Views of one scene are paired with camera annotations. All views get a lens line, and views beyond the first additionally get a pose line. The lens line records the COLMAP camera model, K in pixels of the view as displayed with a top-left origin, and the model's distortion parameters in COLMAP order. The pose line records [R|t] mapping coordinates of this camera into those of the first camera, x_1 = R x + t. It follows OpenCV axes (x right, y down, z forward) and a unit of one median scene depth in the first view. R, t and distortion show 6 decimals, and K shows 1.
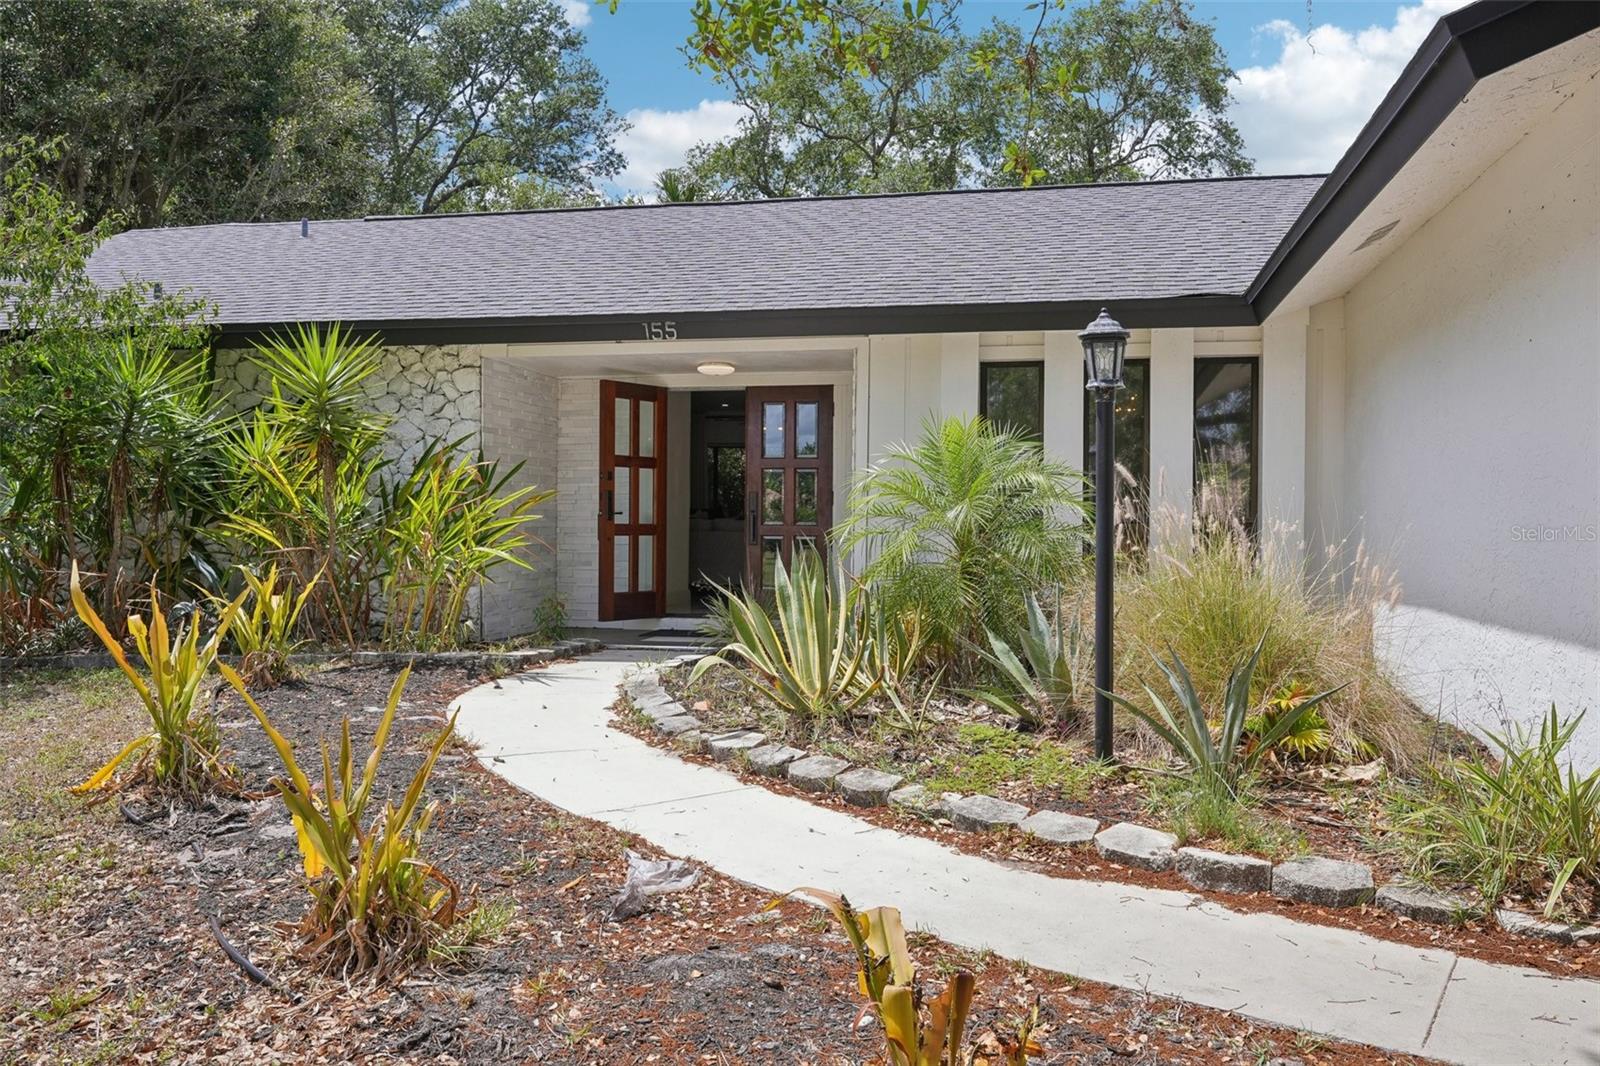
lens RADIAL K [[1292.9, 0, 807.0], [0, 1292.9, 531.7], [0, 0, 1]] dist [-0.005796, -0.012595]
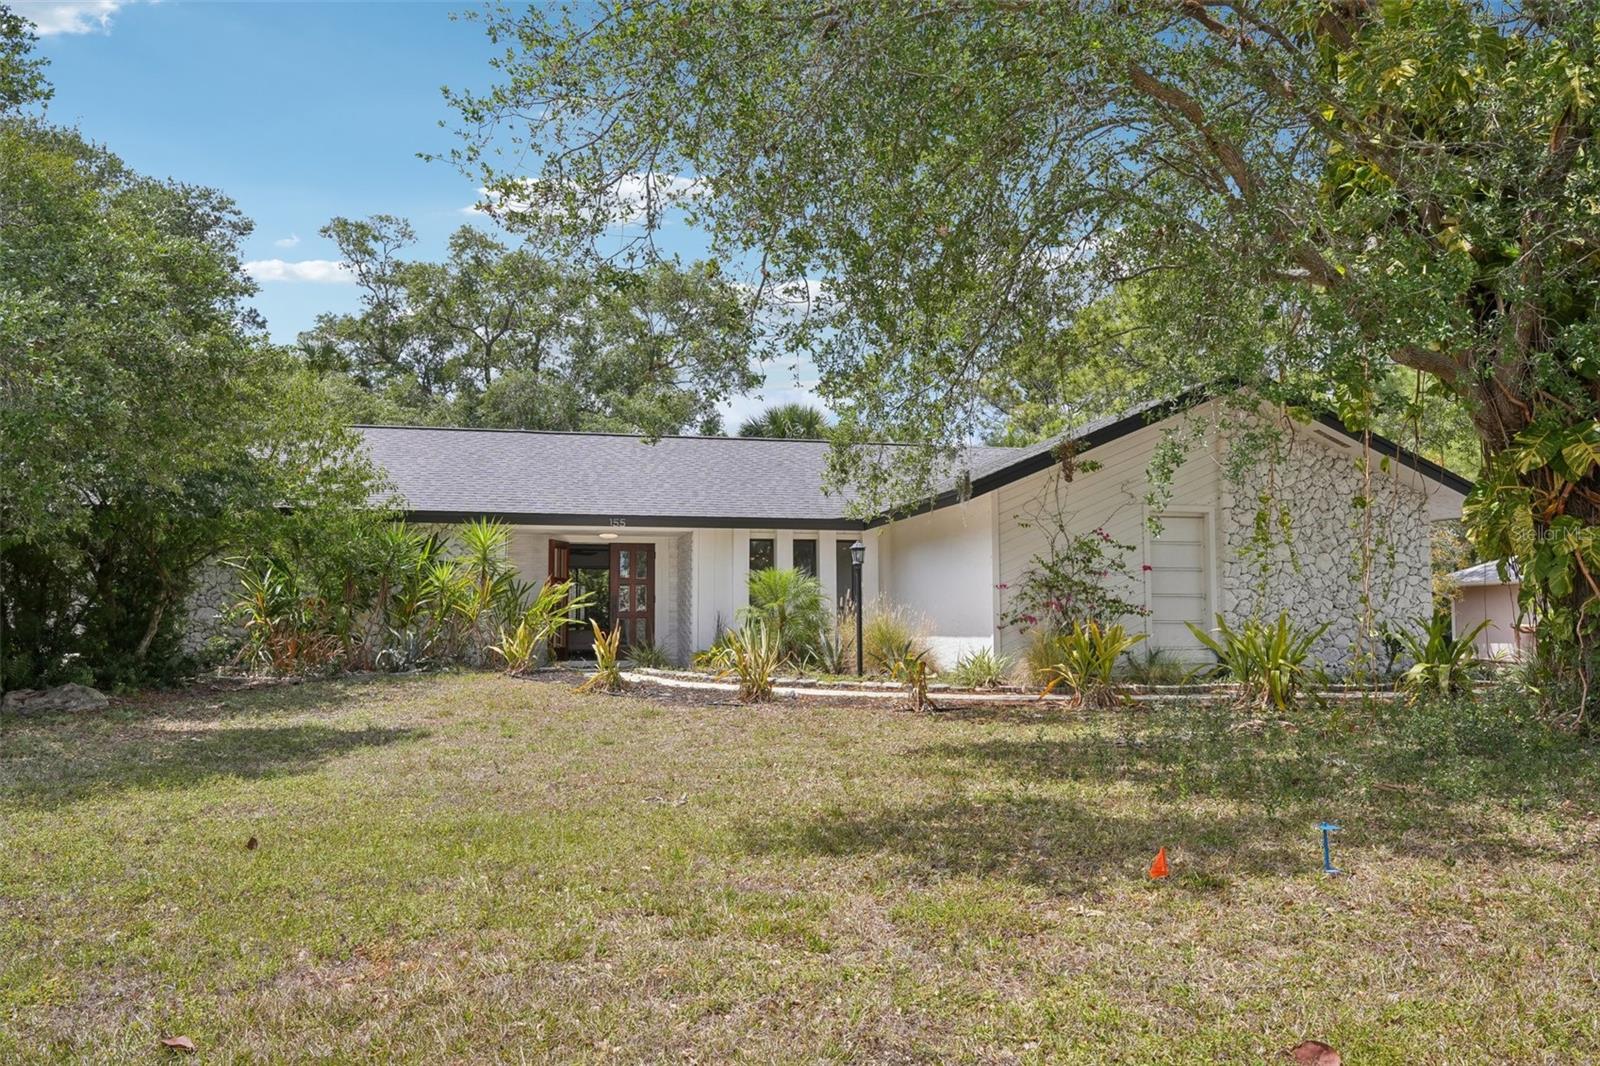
lens RADIAL K [[1292.9, 0, 803.5], [0, 1292.9, 532.8], [0, 0, 1]] dist [-0.005796, -0.012595]
pose [[0.907492, 0.021515, 0.419519, -0.644934], [0.013894, 0.996604, -0.081166, 0.038186], [-0.419840, 0.079486, 0.904111, -0.969565]]
